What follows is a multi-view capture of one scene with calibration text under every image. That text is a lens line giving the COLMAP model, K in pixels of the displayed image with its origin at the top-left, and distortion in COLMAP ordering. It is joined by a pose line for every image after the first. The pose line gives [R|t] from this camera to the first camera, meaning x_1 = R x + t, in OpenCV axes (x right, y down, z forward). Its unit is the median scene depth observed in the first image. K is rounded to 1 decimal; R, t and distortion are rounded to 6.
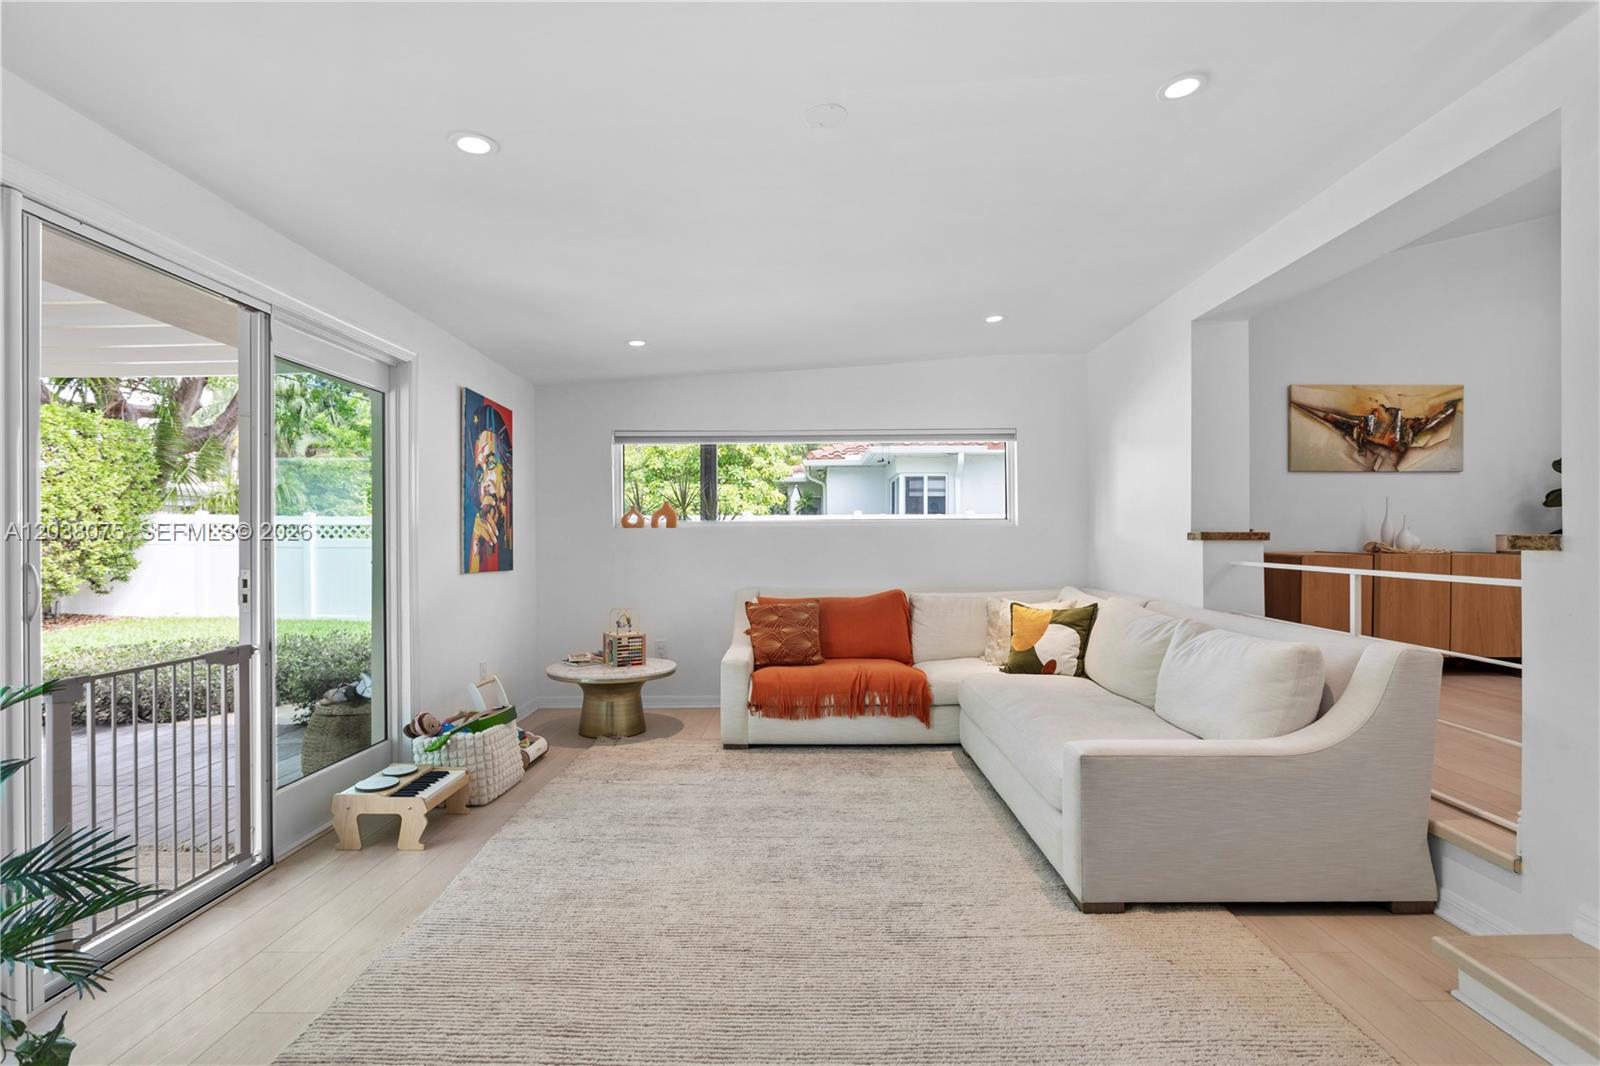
lens RADIAL K [[772.0, 0, 783.9], [0, 772.0, 538.9], [0, 0, 1]] dist [-0.004130, 0.001152]
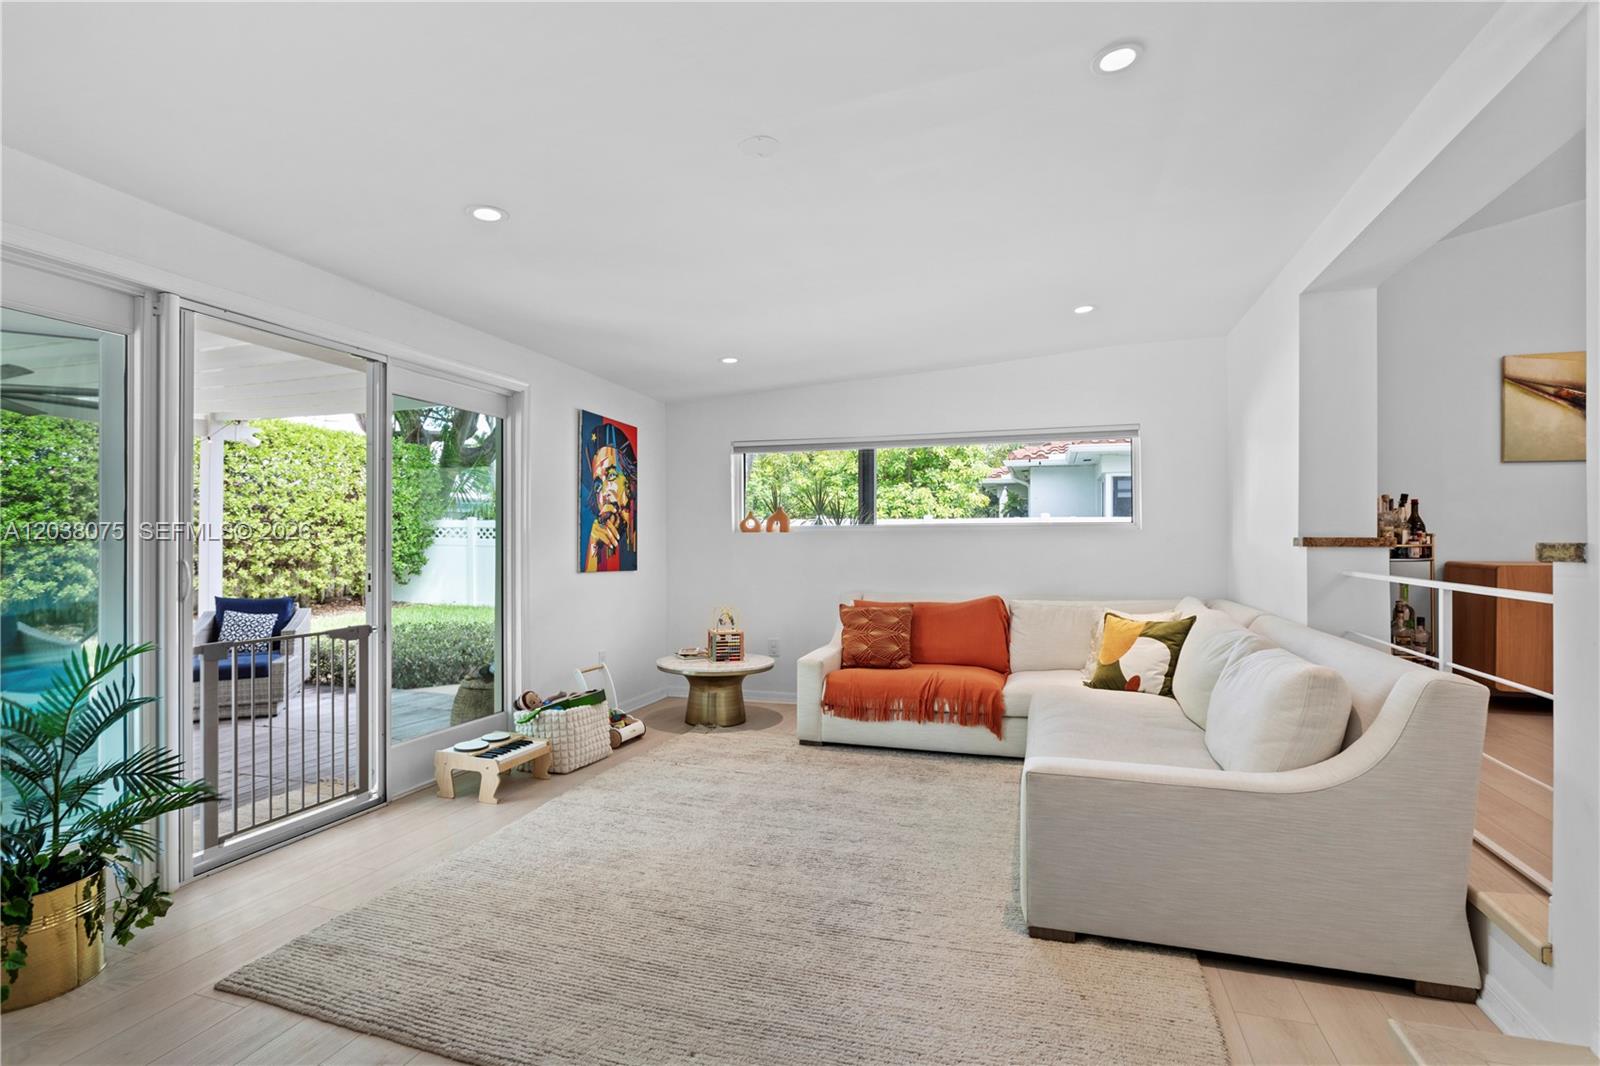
lens RADIAL K [[772.0, 0, 783.9], [0, 772.0, 538.9], [0, 0, 1]] dist [-0.004130, 0.001152]
pose [[0.954077, 0.002229, -0.299554, 0.219517], [-0.003382, 0.999989, -0.003330, -0.001973], [0.299544, 0.004190, 0.954073, -0.002975]]
